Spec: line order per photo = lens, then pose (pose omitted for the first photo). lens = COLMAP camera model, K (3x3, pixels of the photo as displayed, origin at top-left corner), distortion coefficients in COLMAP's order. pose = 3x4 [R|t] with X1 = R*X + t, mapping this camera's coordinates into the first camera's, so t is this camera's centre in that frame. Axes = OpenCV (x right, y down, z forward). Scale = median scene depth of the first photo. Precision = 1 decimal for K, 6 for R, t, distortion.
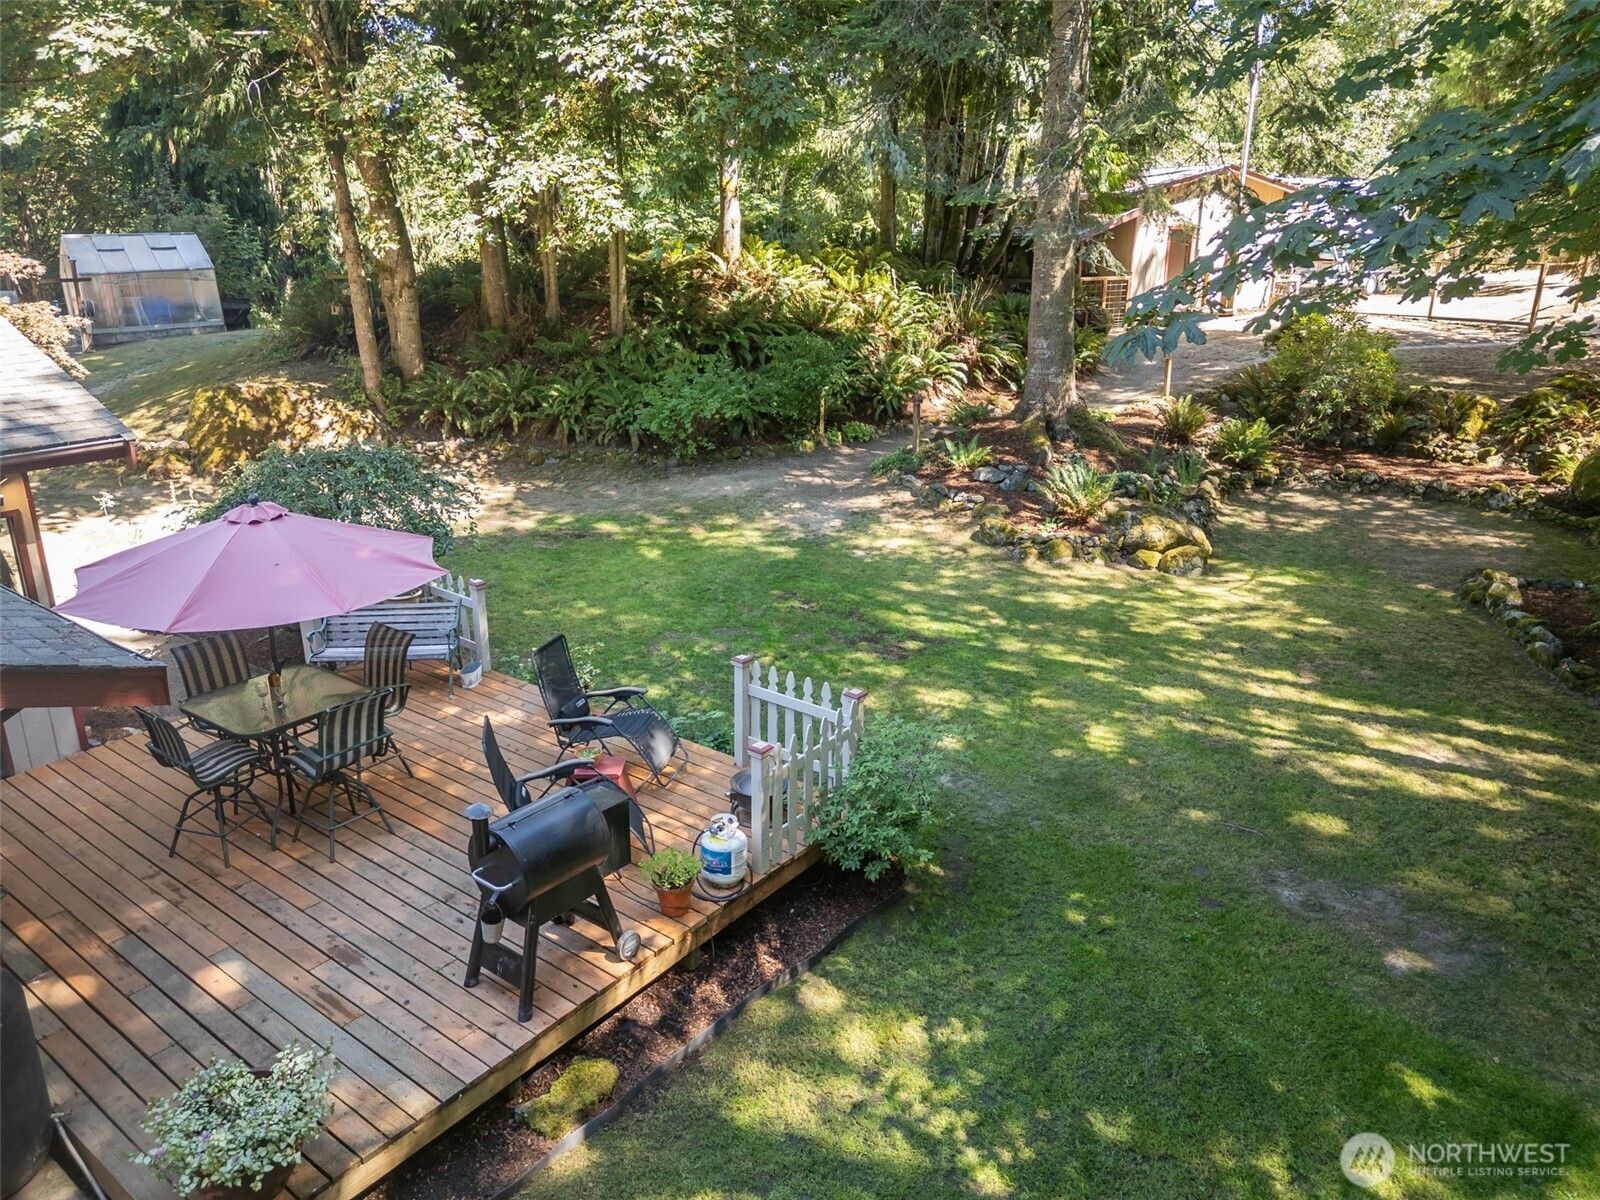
lens RADIAL K [[1148.2, 0, 800.0], [0, 1148.2, 600.0], [0, 0, 1]] dist [0.129206, -0.174110]
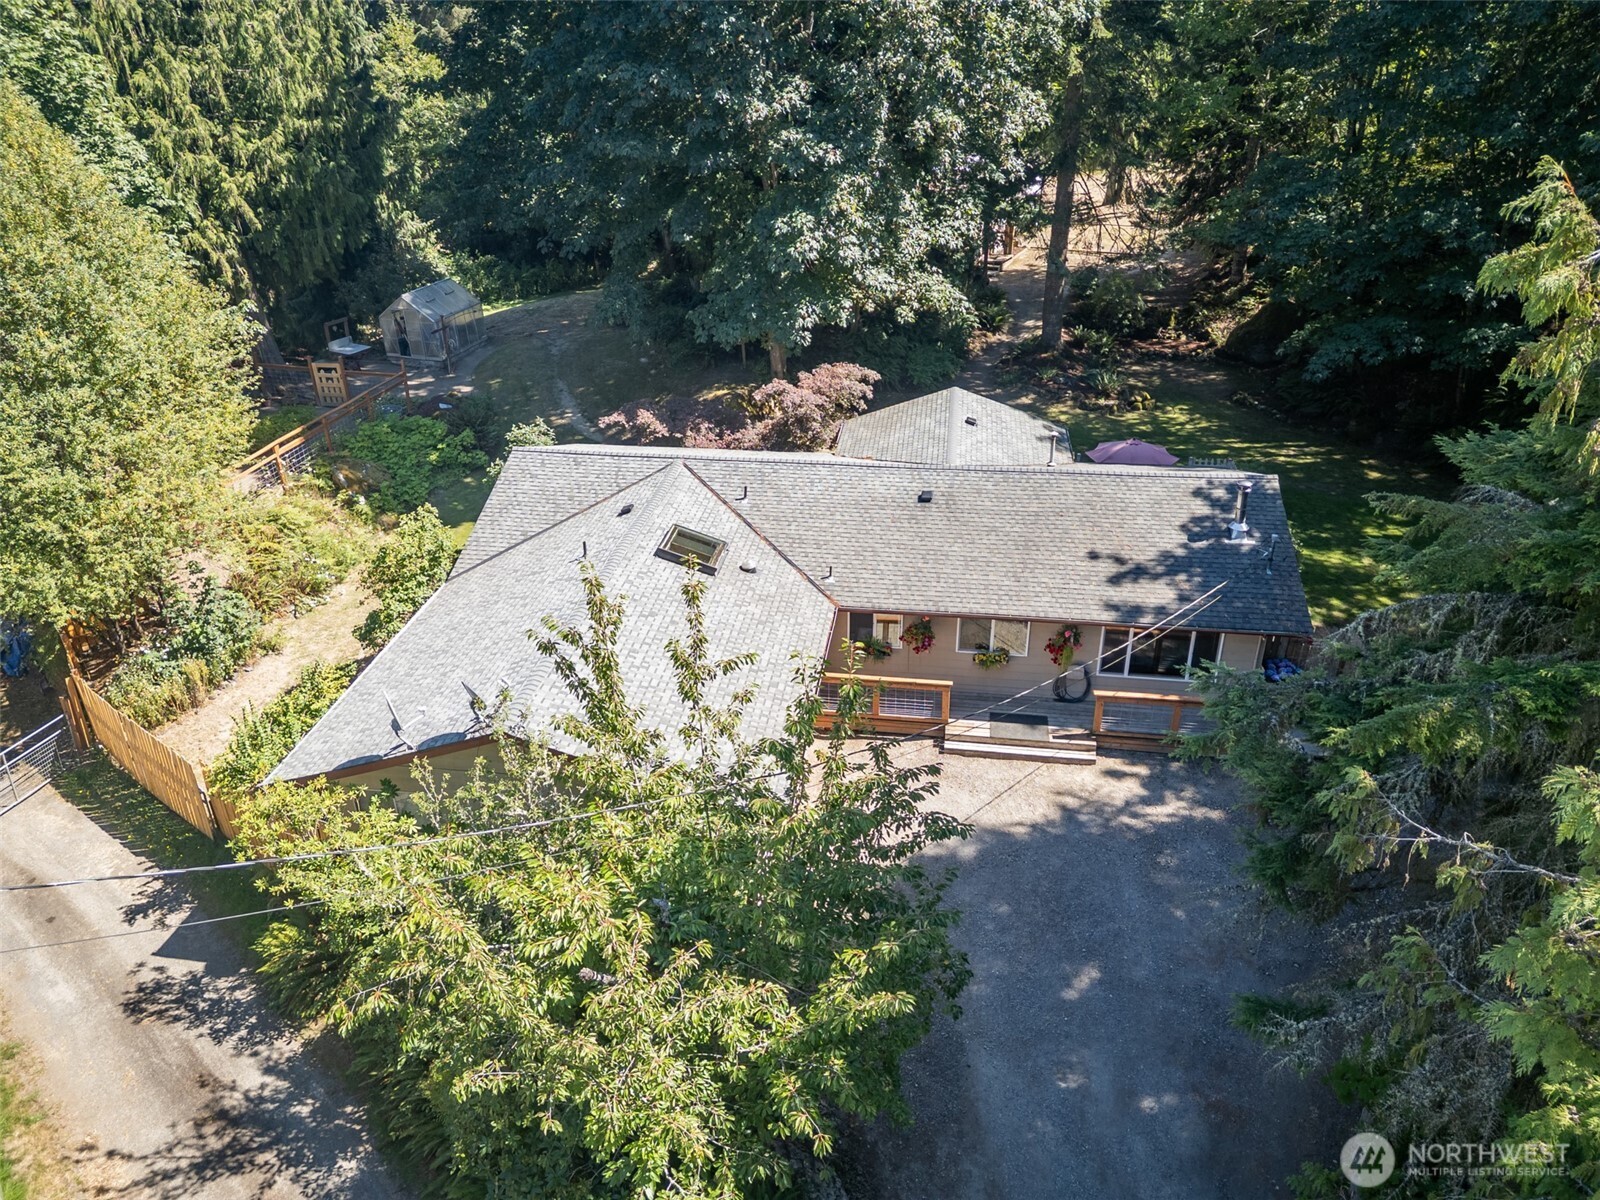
lens RADIAL K [[1117.7, 0, 800.0], [0, 1117.7, 600.0], [0, 0, 1]] dist [0.072259, -0.064506]
pose [[0.879602, -0.223874, 0.419739, -1.195411], [0.153170, 0.968637, 0.195654, -0.179952], [-0.450377, -0.107806, 0.886306, -0.730761]]
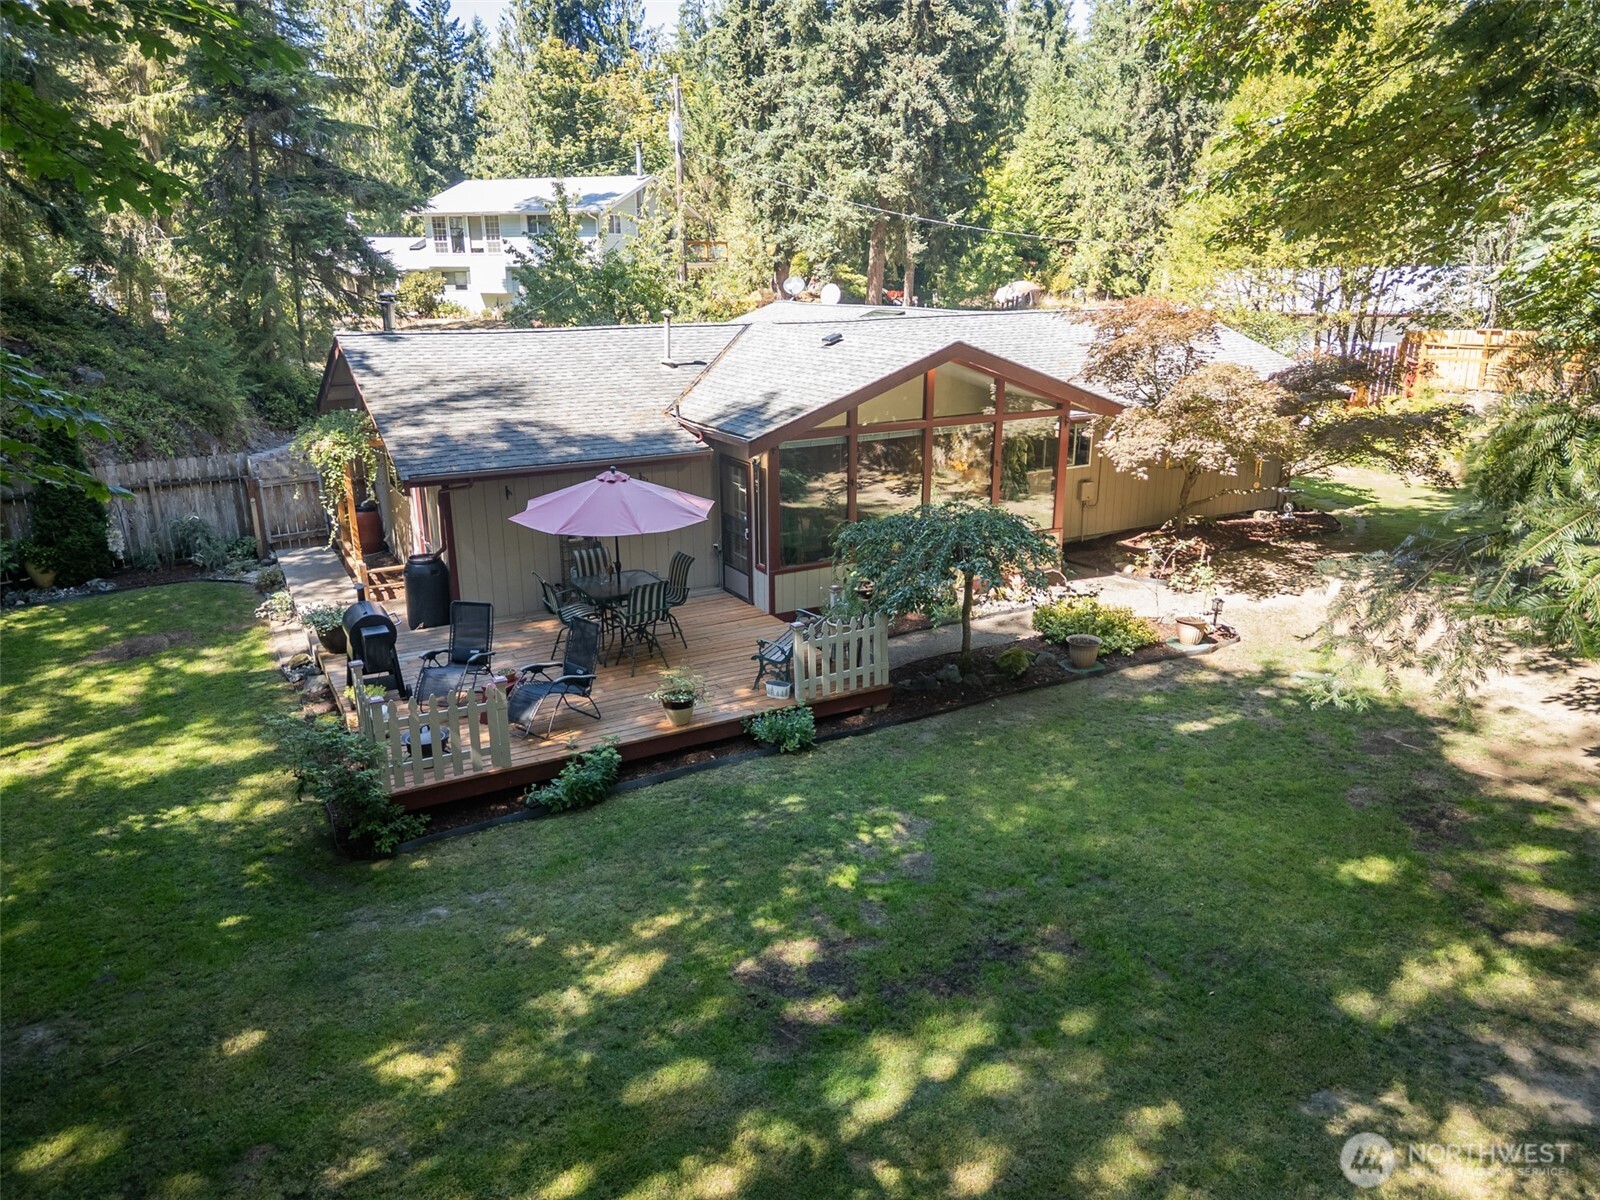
lens RADIAL K [[1117.7, 0, 800.0], [0, 1117.7, 600.0], [0, 0, 1]] dist [0.072259, -0.064506]
pose [[-0.394449, 0.280032, -0.875210, 0.314025], [-0.292544, 0.864613, 0.408488, -0.217924], [0.871107, 0.417165, -0.259124, 0.577252]]
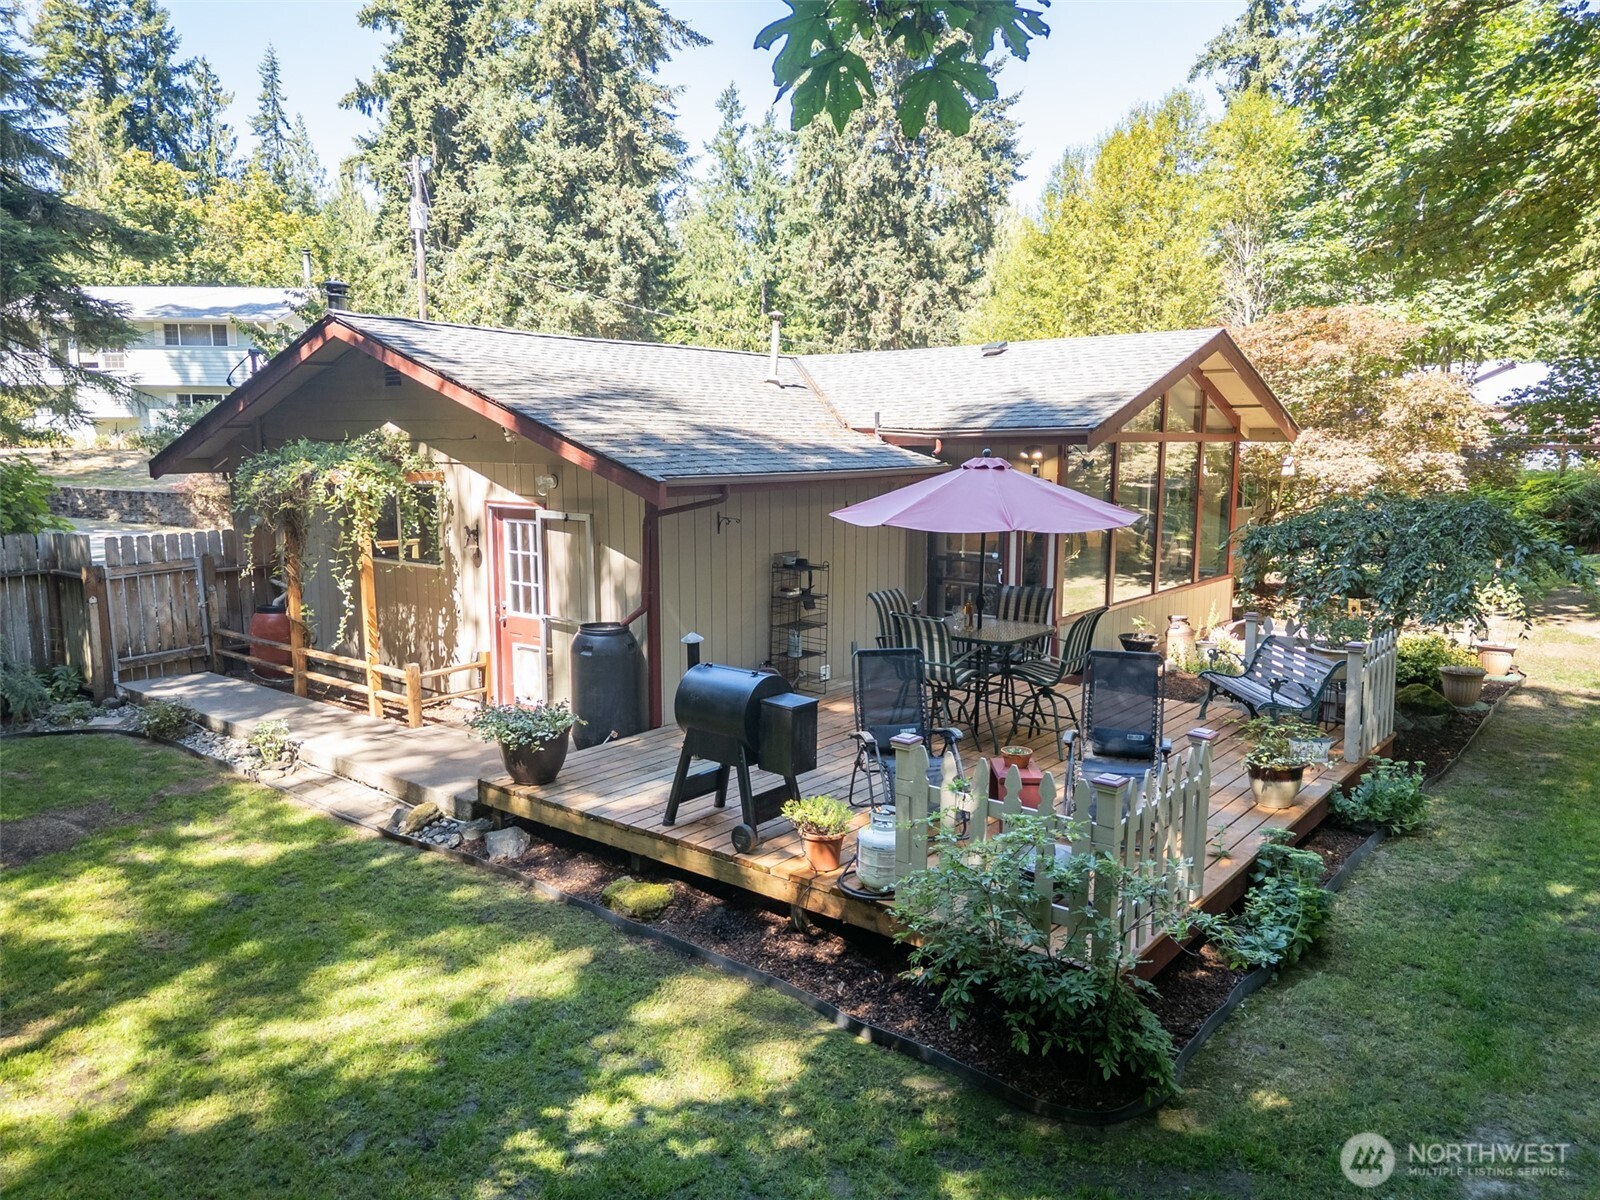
lens RADIAL K [[1117.7, 0, 800.0], [0, 1117.7, 600.0], [0, 0, 1]] dist [0.072259, -0.064506]
pose [[-0.018972, 0.155026, -0.987728, 0.221312], [-0.328953, 0.931937, 0.152588, -0.007023], [0.944156, 0.327811, 0.033315, 0.264090]]
